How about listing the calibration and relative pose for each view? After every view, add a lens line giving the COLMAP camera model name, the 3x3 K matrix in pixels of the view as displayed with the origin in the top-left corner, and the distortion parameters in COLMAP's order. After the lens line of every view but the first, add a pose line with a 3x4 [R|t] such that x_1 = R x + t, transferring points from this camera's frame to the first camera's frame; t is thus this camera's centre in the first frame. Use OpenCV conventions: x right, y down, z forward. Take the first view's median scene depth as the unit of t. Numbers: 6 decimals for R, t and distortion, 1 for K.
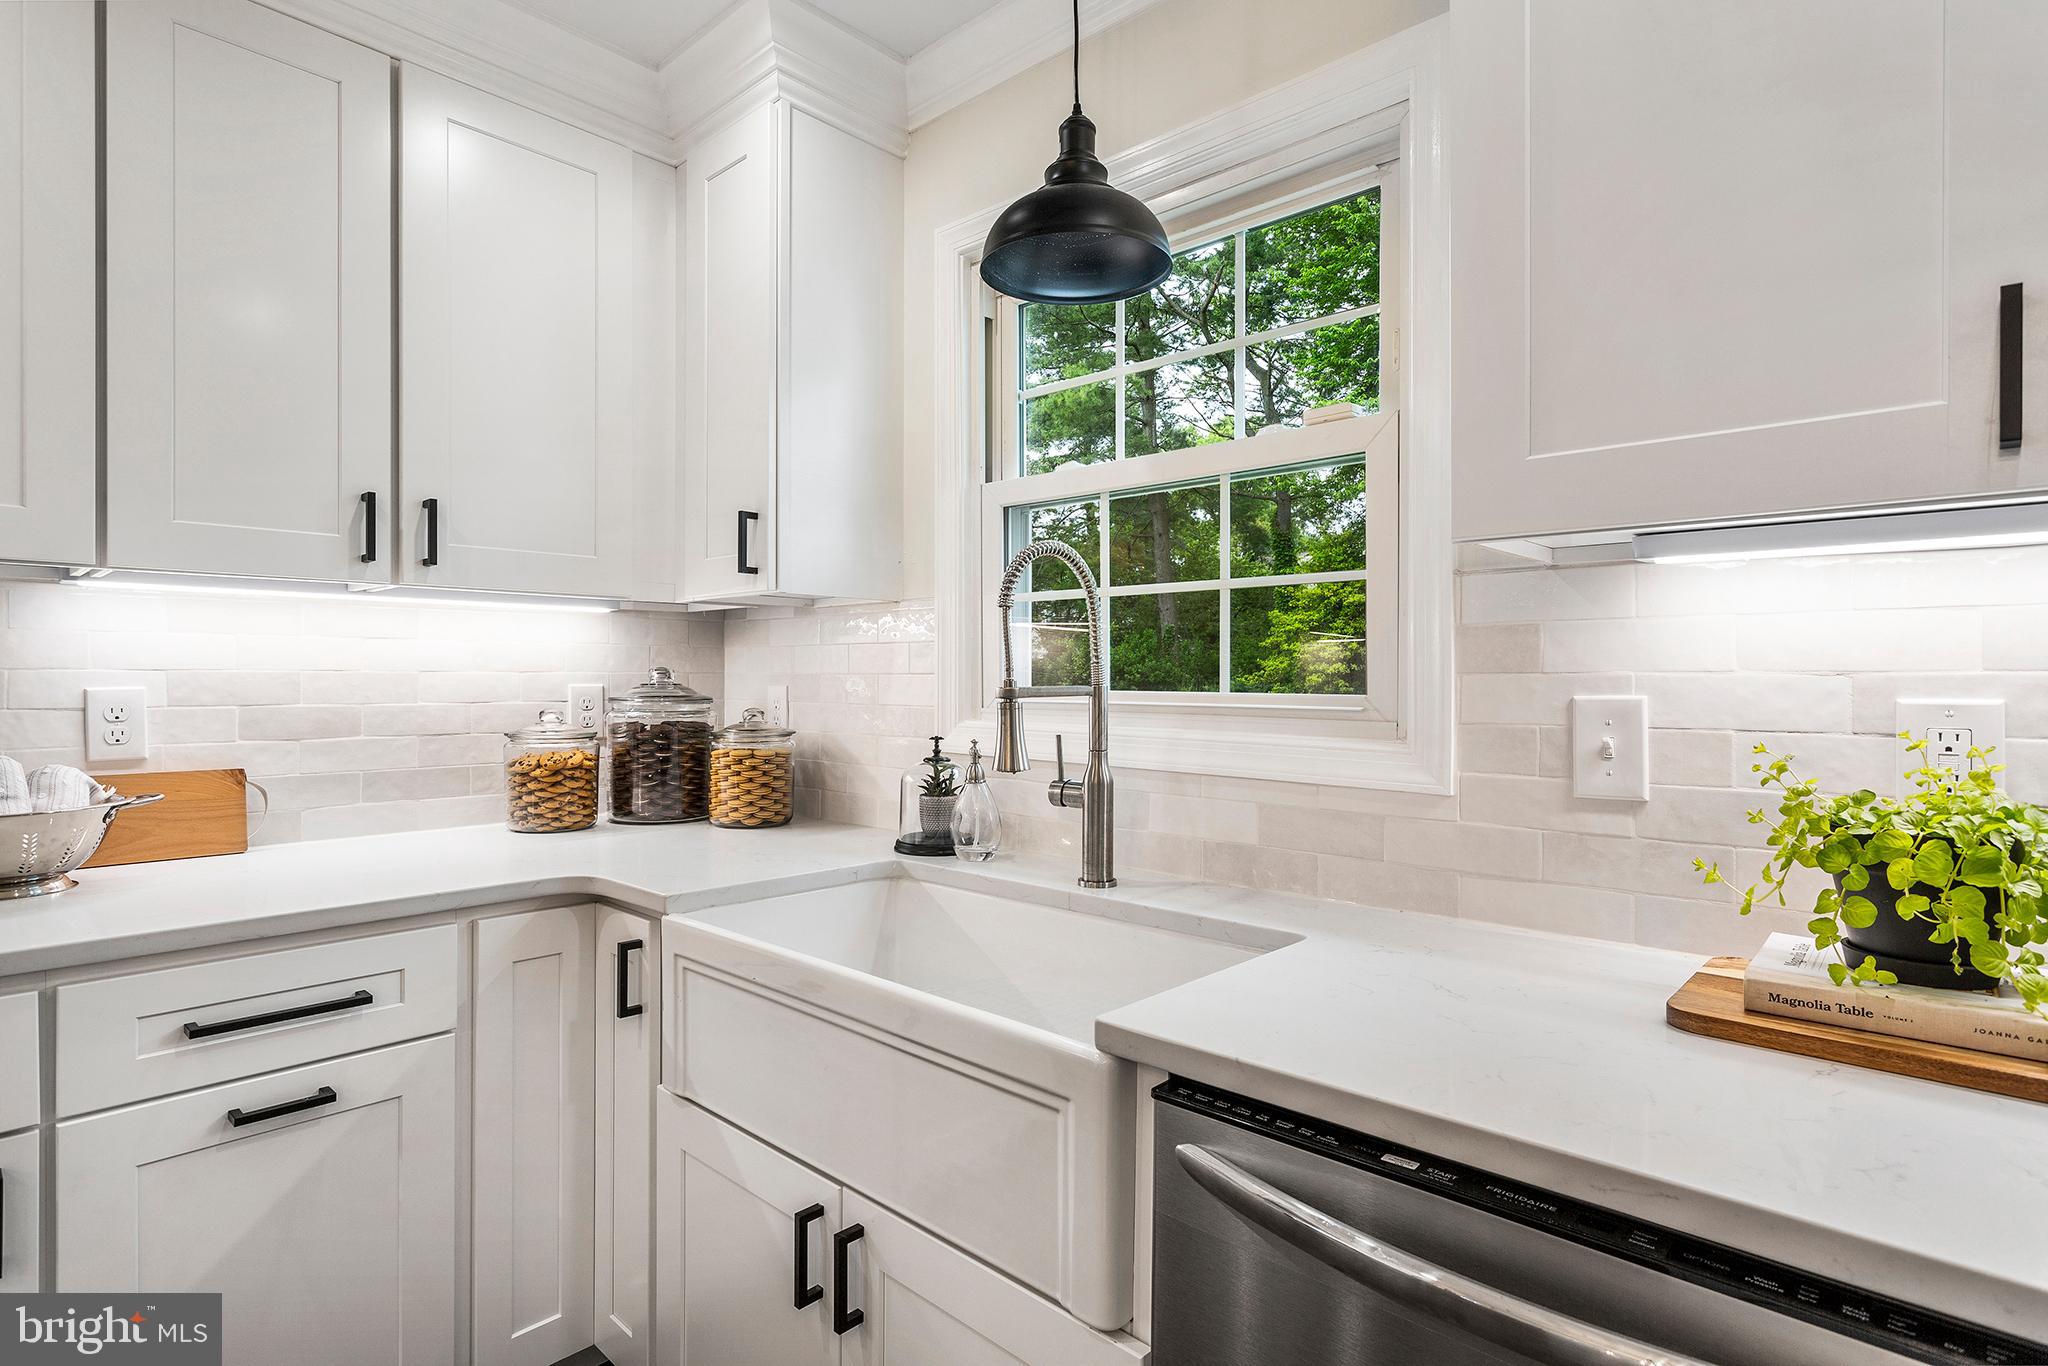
lens RADIAL K [[1035.2, 0, 1016.3], [0, 1035.2, 678.1], [0, 0, 1]] dist [-0.005235, 0.002519]
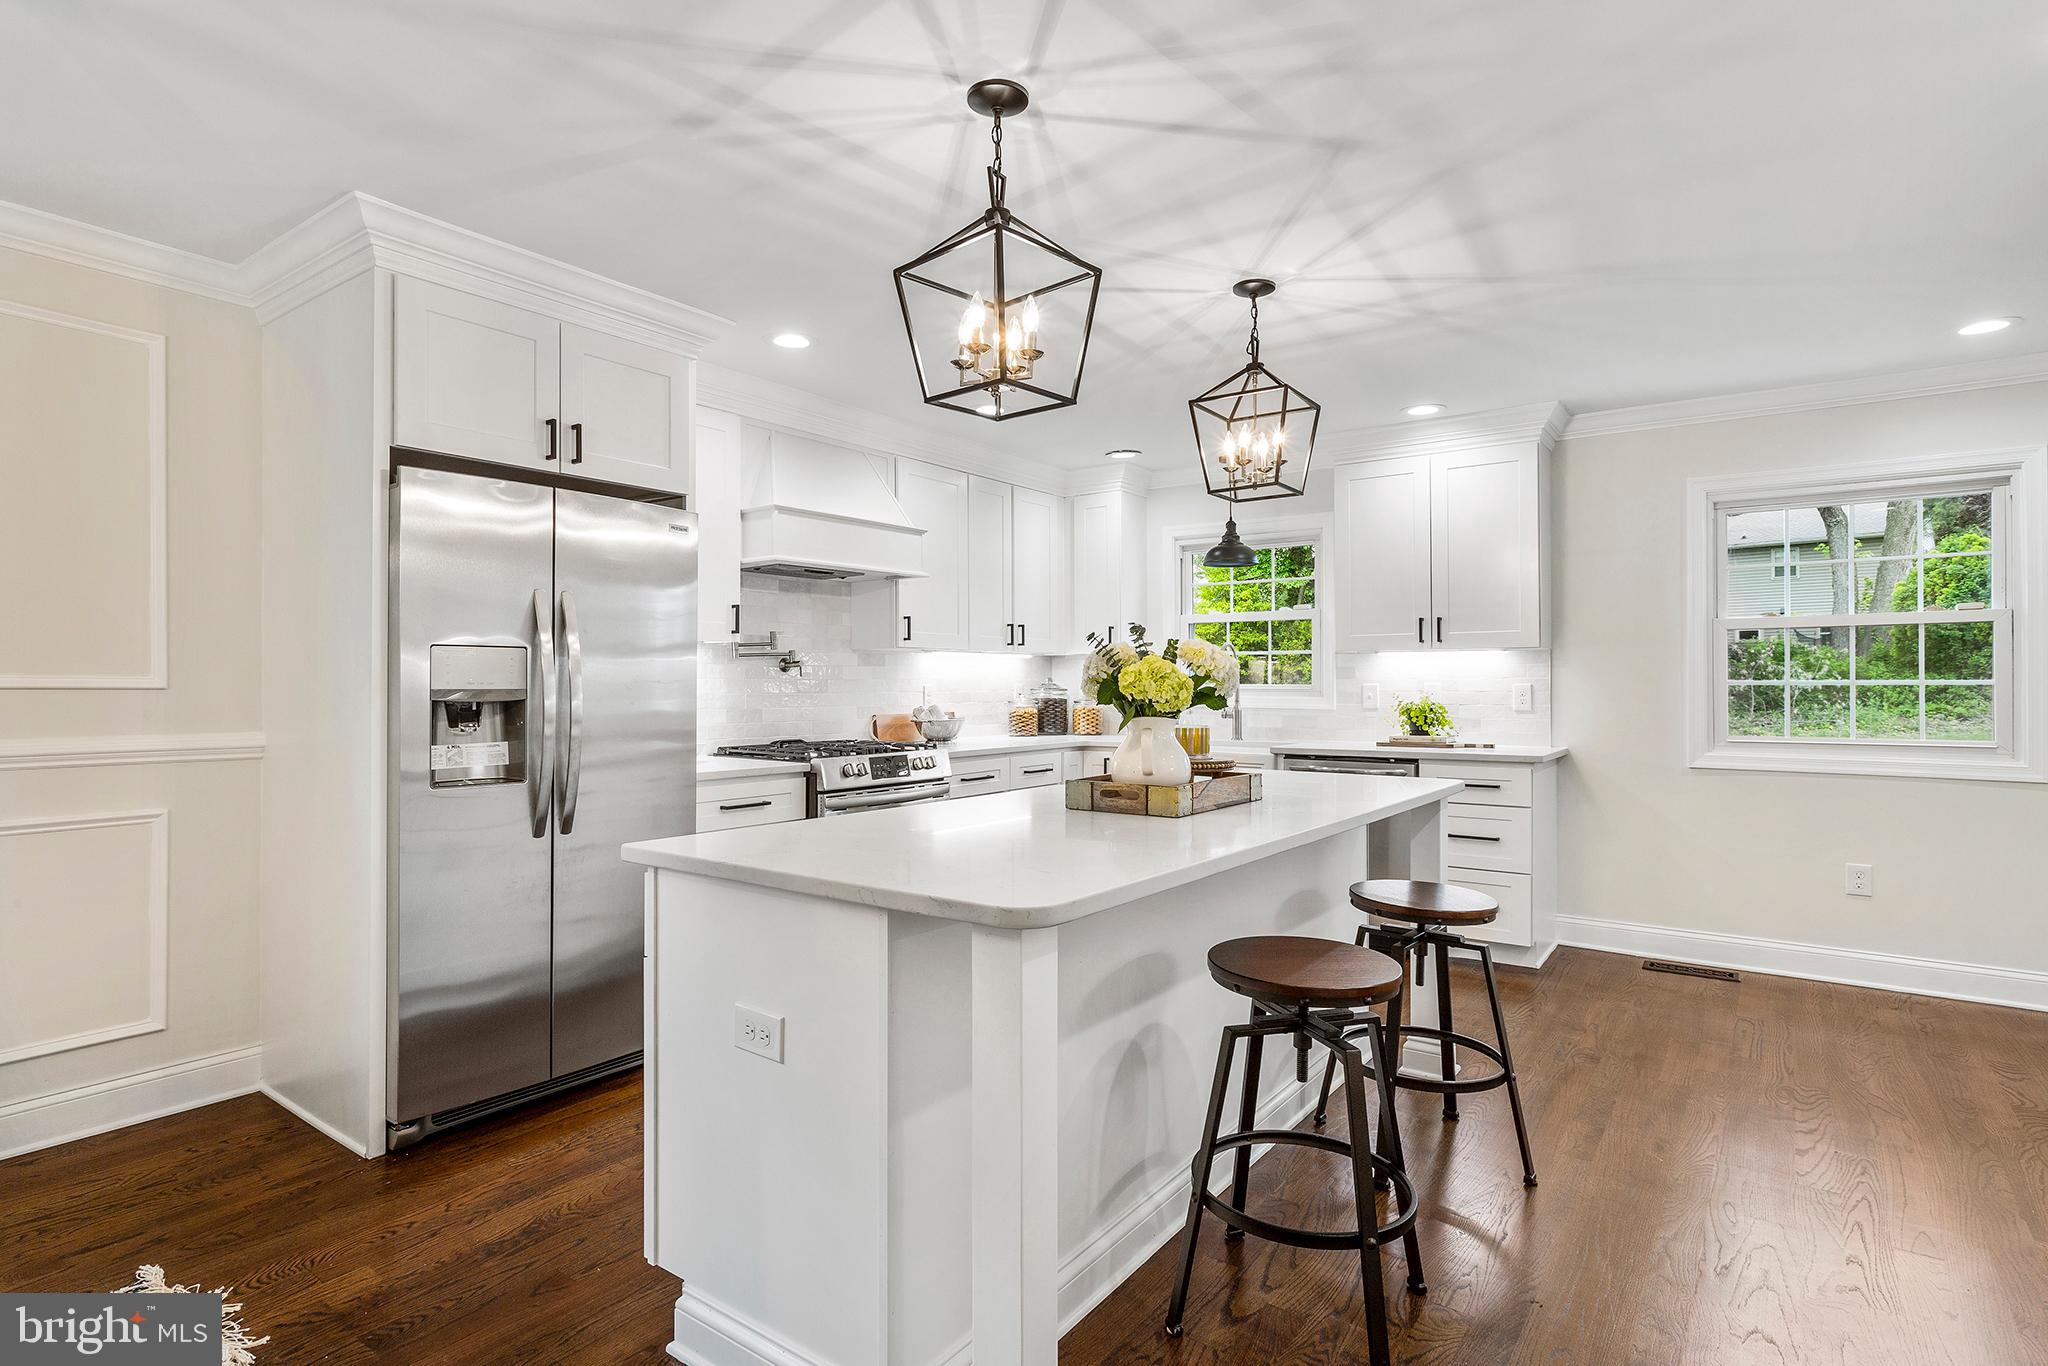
lens RADIAL K [[1035.2, 0, 1019.6], [0, 1035.2, 678.9], [0, 0, 1]] dist [-0.005235, 0.002519]
pose [[0.994695, -0.004796, 0.102752, -0.851268], [0.005240, 0.999978, -0.004057, 0.004005], [-0.102731, 0.004574, 0.994699, -2.023236]]
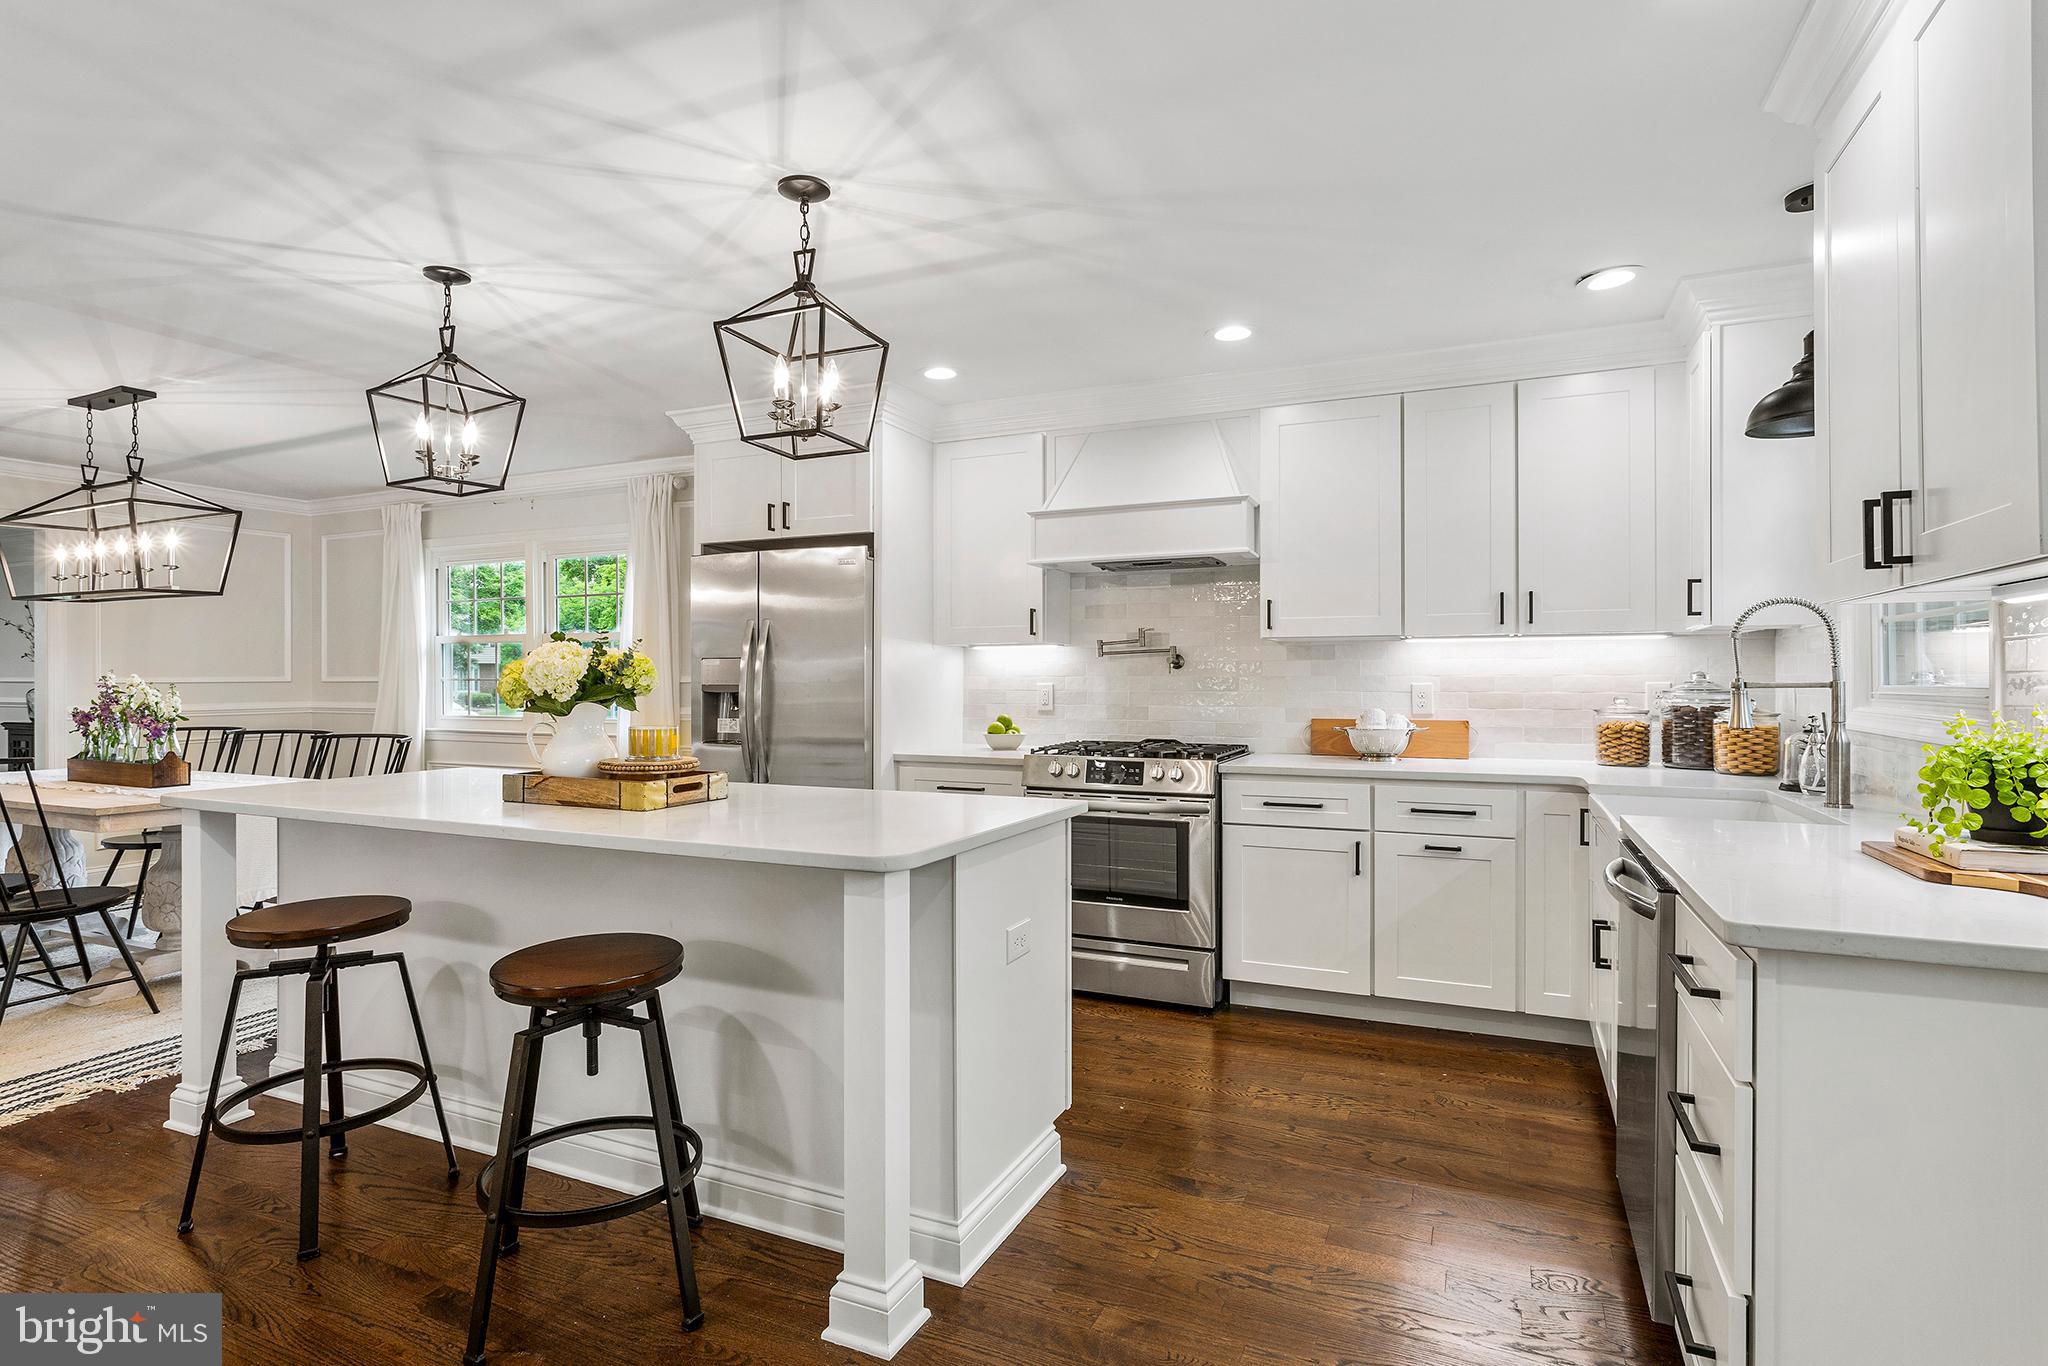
lens RADIAL K [[1035.2, 0, 1017.9], [0, 1035.2, 686.4], [0, 0, 1]] dist [-0.005235, 0.002519]
pose [[0.307783, 0.000231, -0.951456, 1.035740], [-0.001095, 0.999999, -0.000111, 0.016520], [0.951456, 0.001076, 0.307784, -0.577384]]
